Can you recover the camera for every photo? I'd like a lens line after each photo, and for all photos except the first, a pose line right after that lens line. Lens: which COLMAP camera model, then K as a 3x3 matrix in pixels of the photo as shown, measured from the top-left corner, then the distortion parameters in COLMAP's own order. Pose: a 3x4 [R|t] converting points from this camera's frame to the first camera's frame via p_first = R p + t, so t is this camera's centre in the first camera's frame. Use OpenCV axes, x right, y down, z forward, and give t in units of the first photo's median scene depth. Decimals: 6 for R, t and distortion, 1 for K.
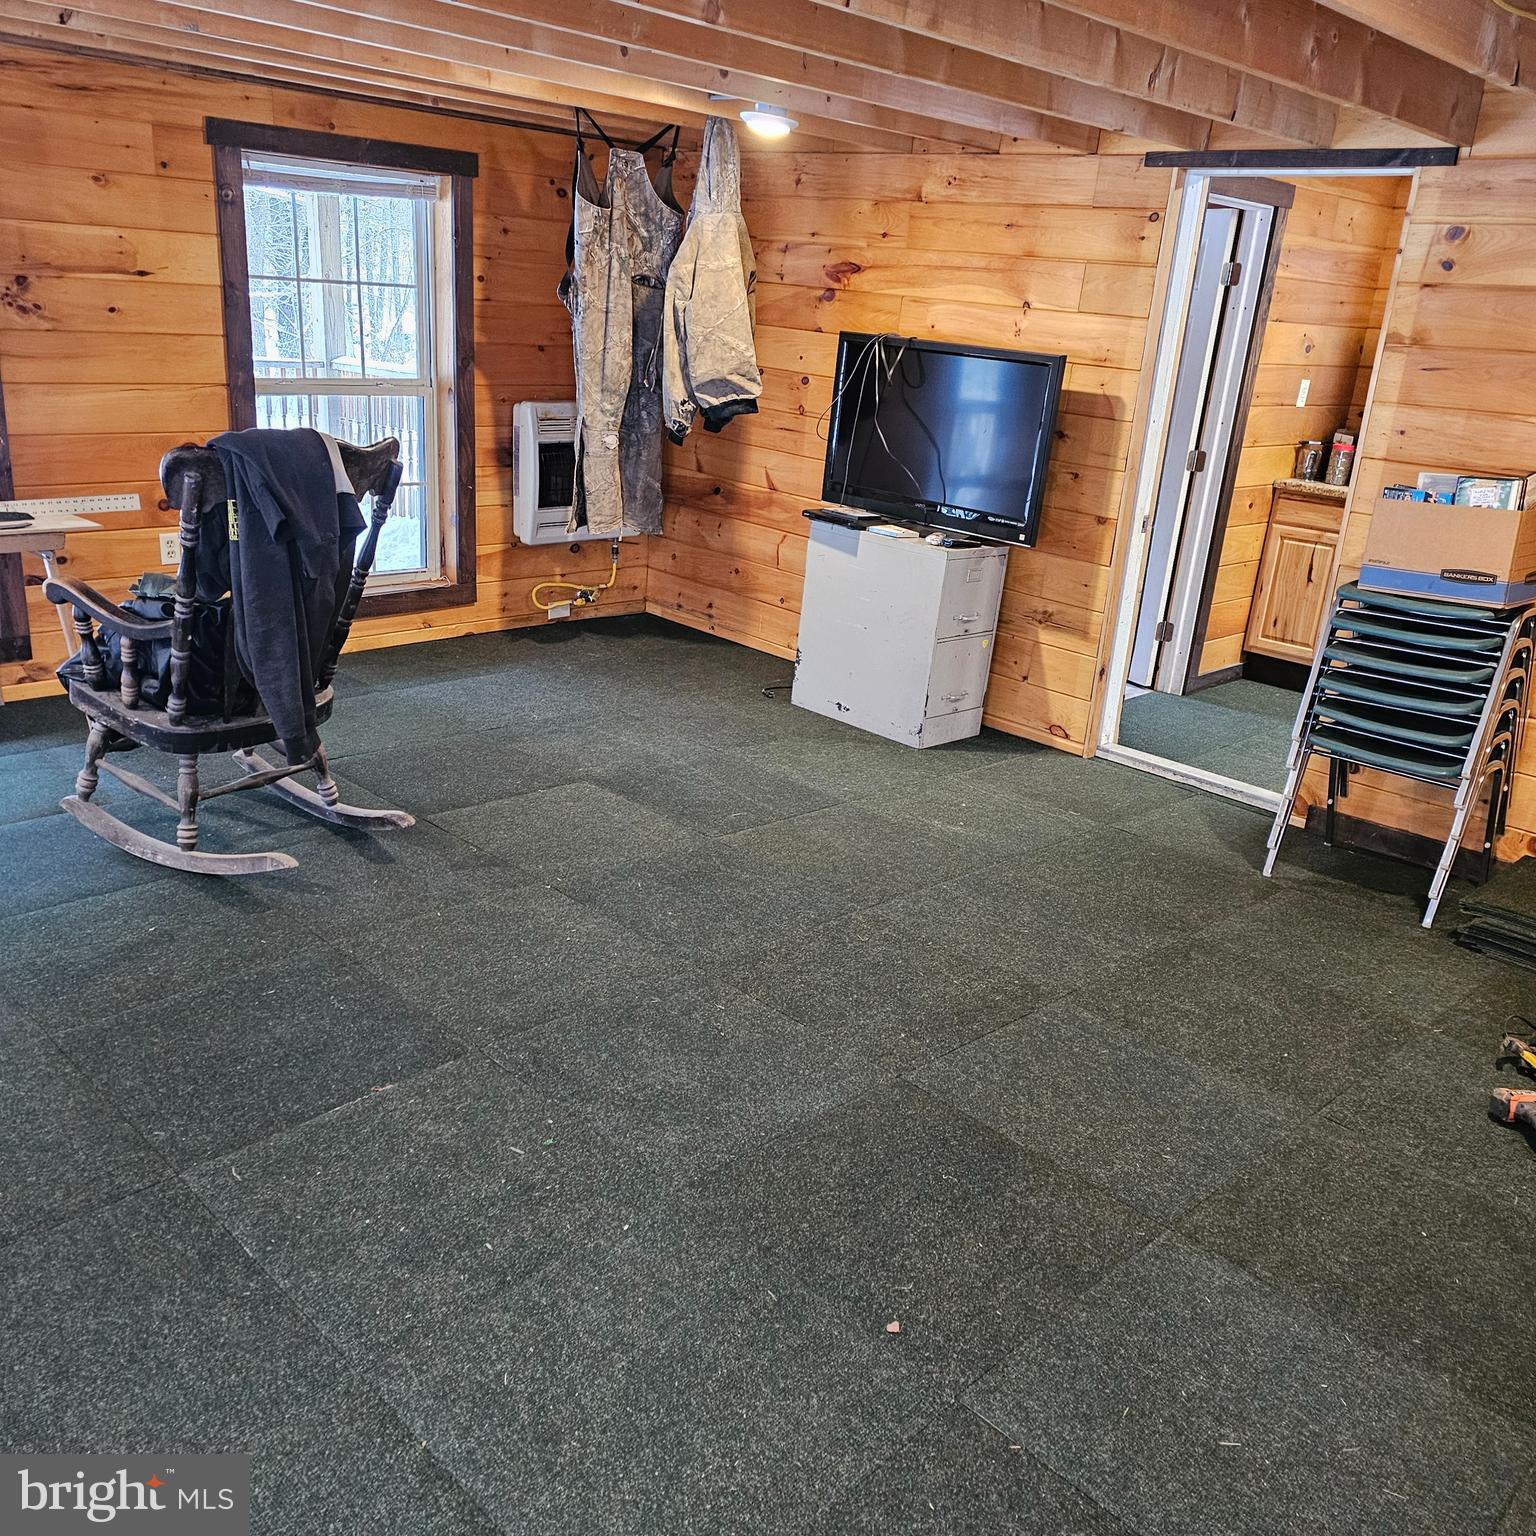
lens RADIAL K [[1317.4, 0, 768.0], [0, 1317.4, 768.0], [0, 0, 1]] dist [0.006073, -0.006291]
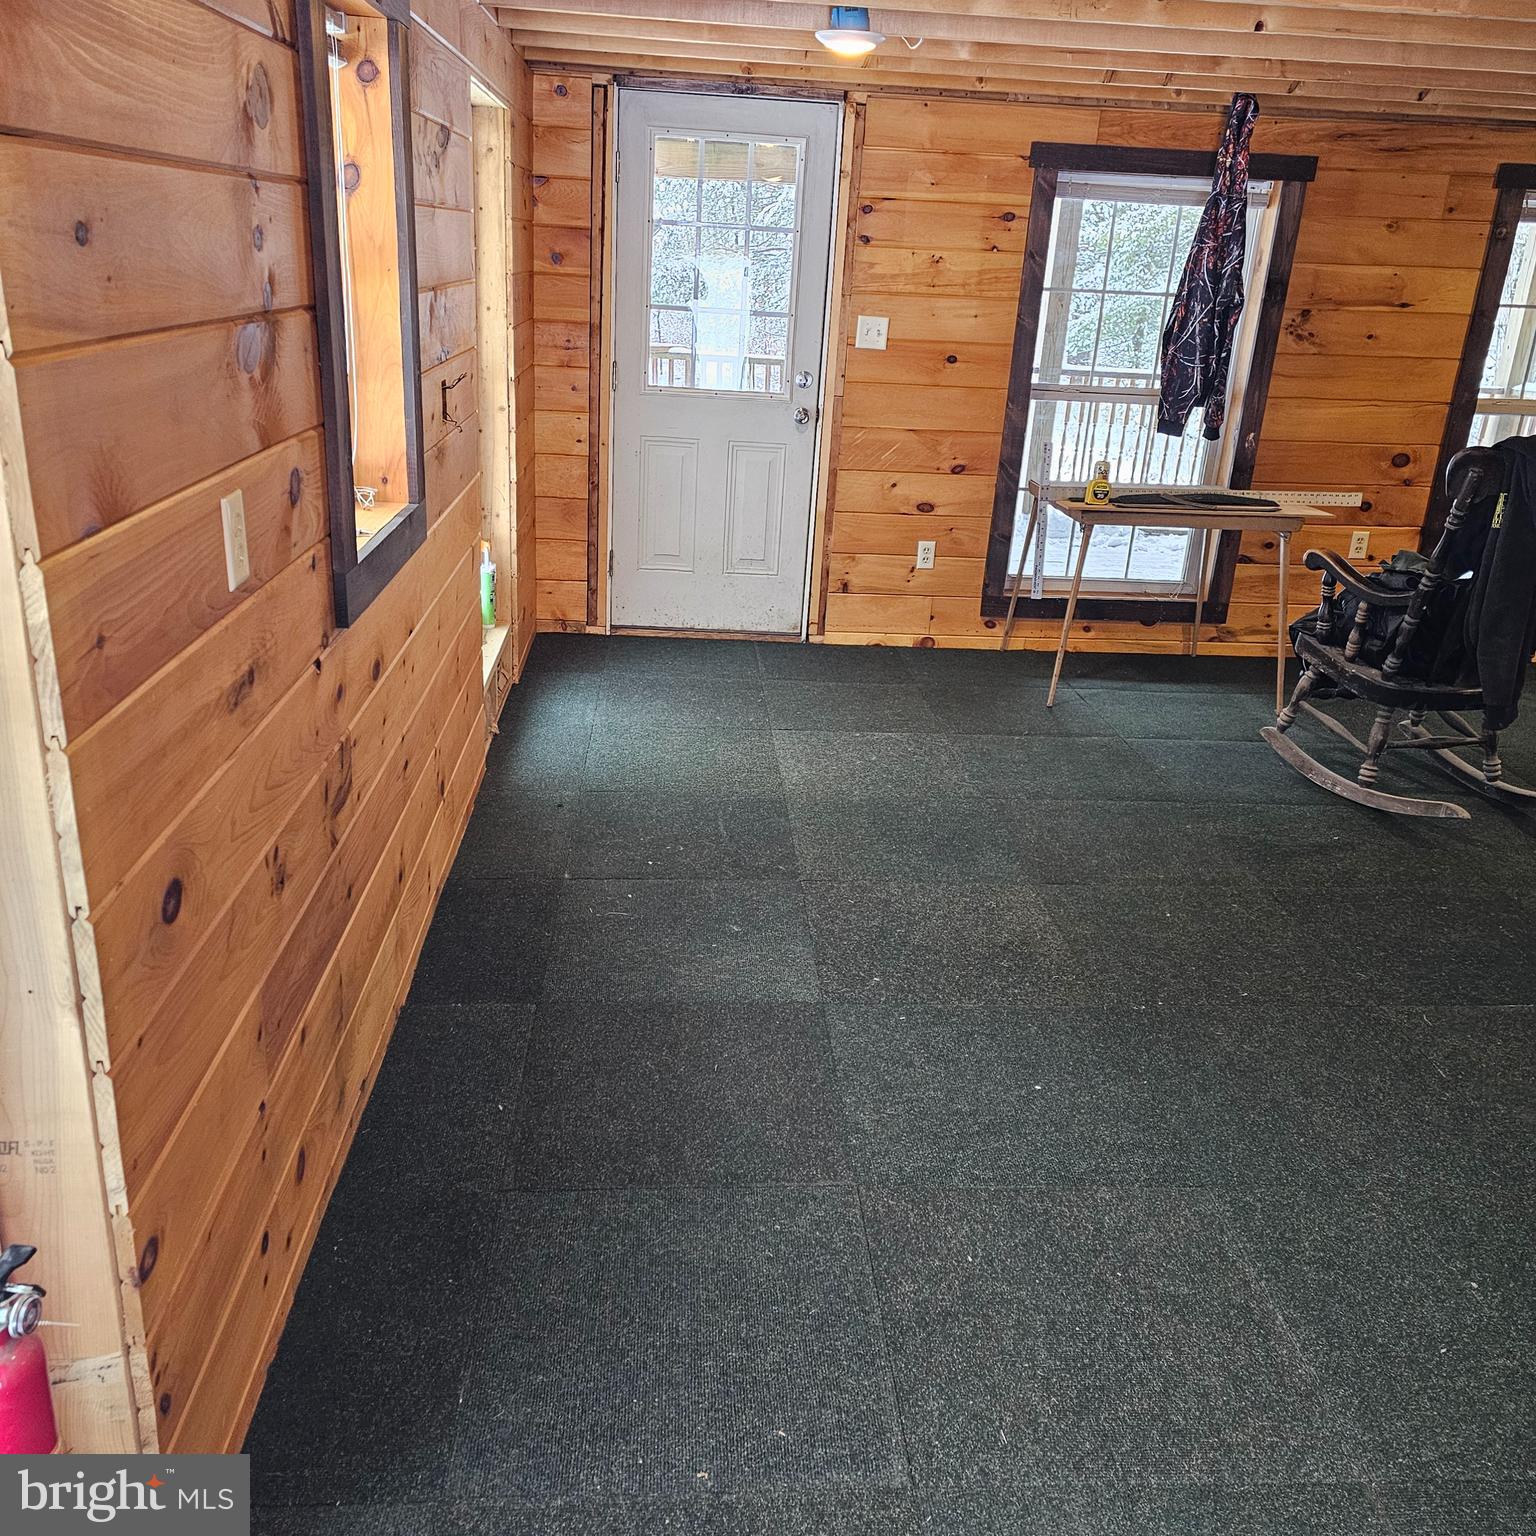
lens RADIAL K [[1363.1, 0, 767.7], [0, 1363.1, 747.4], [0, 0, 1]] dist [0.081523, -0.064338]
pose [[0.749687, 0.187625, -0.634638, -0.057295], [-0.219023, 0.975271, 0.029602, 0.099447], [0.624498, 0.116809, 0.772242, -0.271287]]
